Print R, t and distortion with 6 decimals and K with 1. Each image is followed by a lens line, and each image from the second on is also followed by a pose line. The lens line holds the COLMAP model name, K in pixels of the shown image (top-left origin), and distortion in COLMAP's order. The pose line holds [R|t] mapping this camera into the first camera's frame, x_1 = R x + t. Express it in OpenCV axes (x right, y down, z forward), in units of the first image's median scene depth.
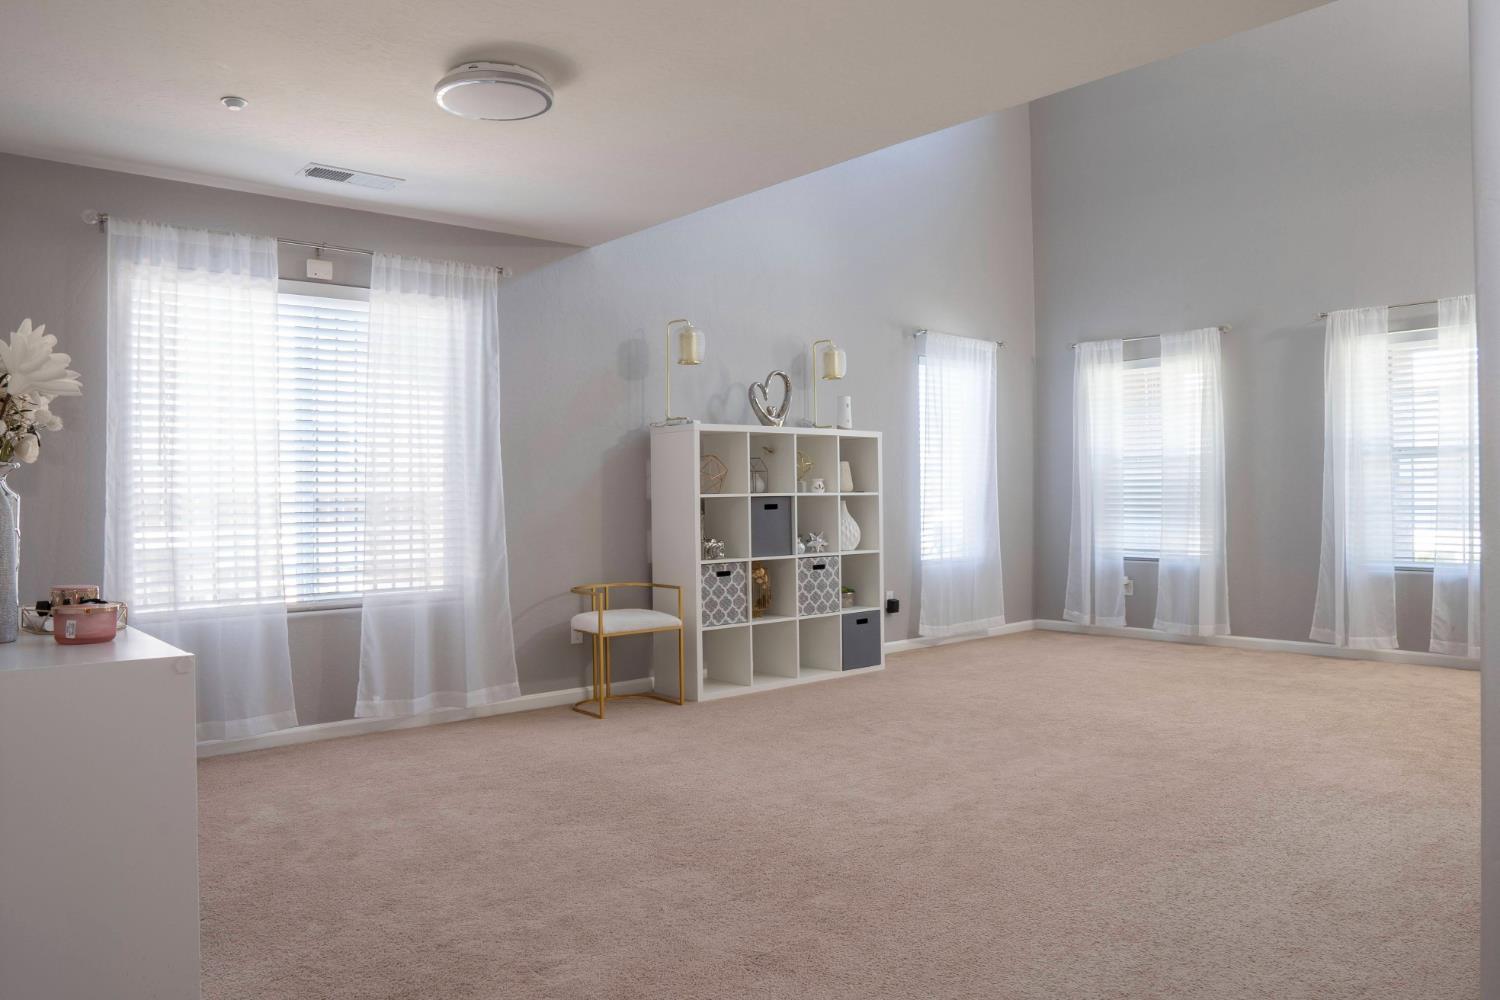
lens RADIAL K [[1028.5, 0, 750.0], [0, 1028.5, 500.0], [0, 0, 1]] dist [0.043728, 0.070068]
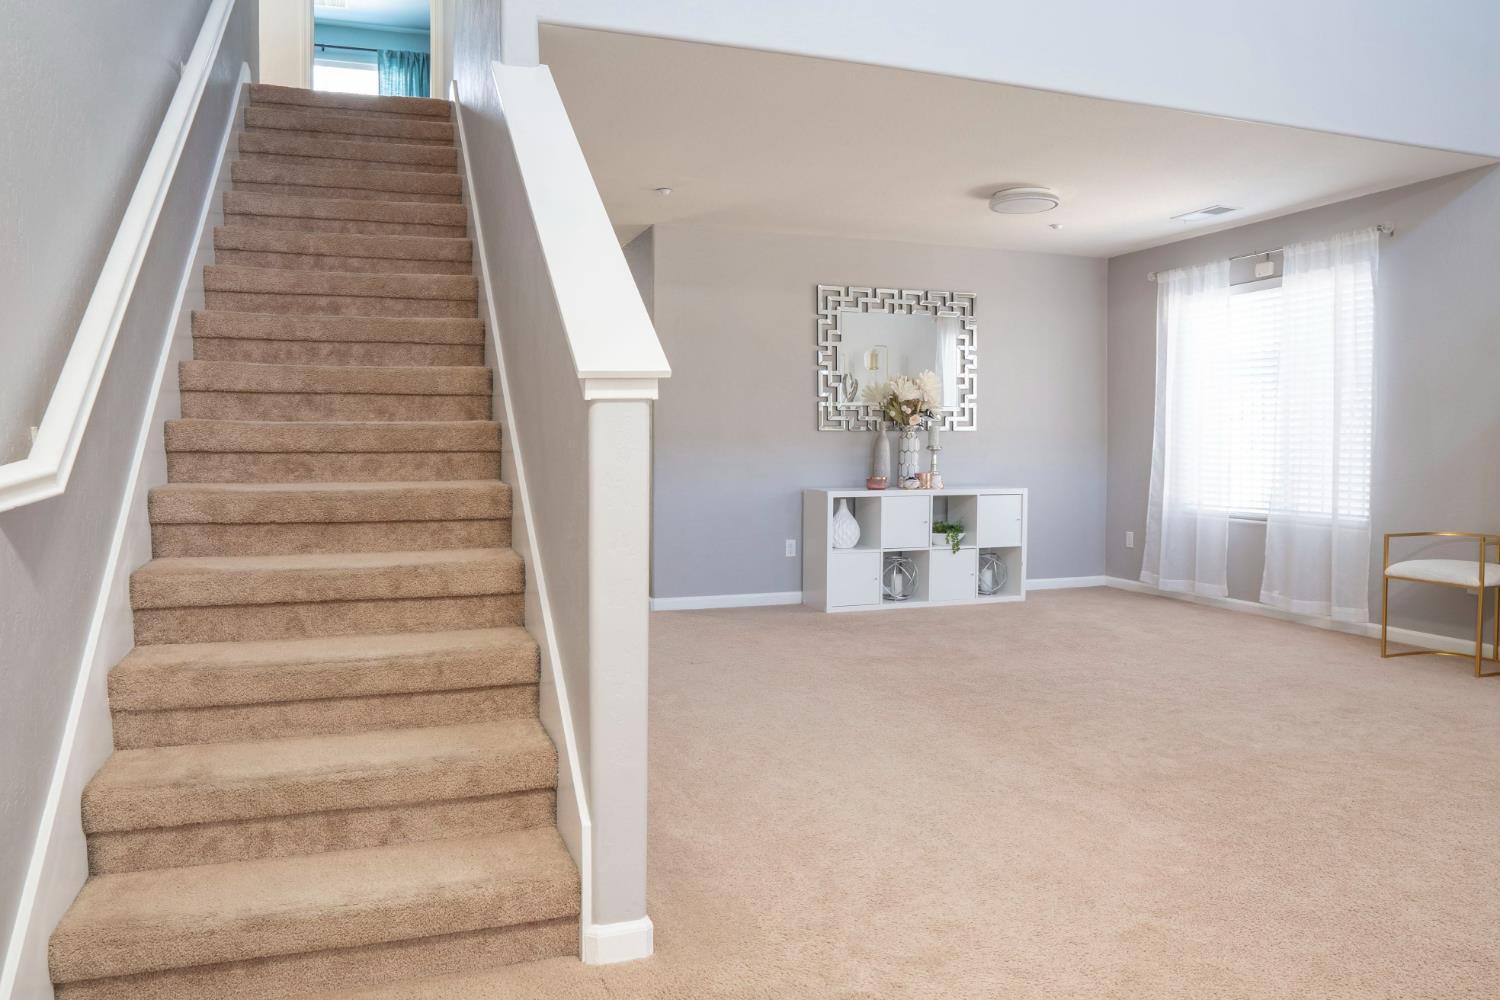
lens RADIAL K [[1054.8, 0, 744.3], [0, 1054.8, 496.6], [0, 0, 1]] dist [-0.118358, 0.079482]
pose [[-0.287361, 0.071640, -0.955140, 1.064438], [0.013088, 0.997400, 0.070872, -0.029803], [0.957733, 0.007865, -0.287551, 0.733213]]
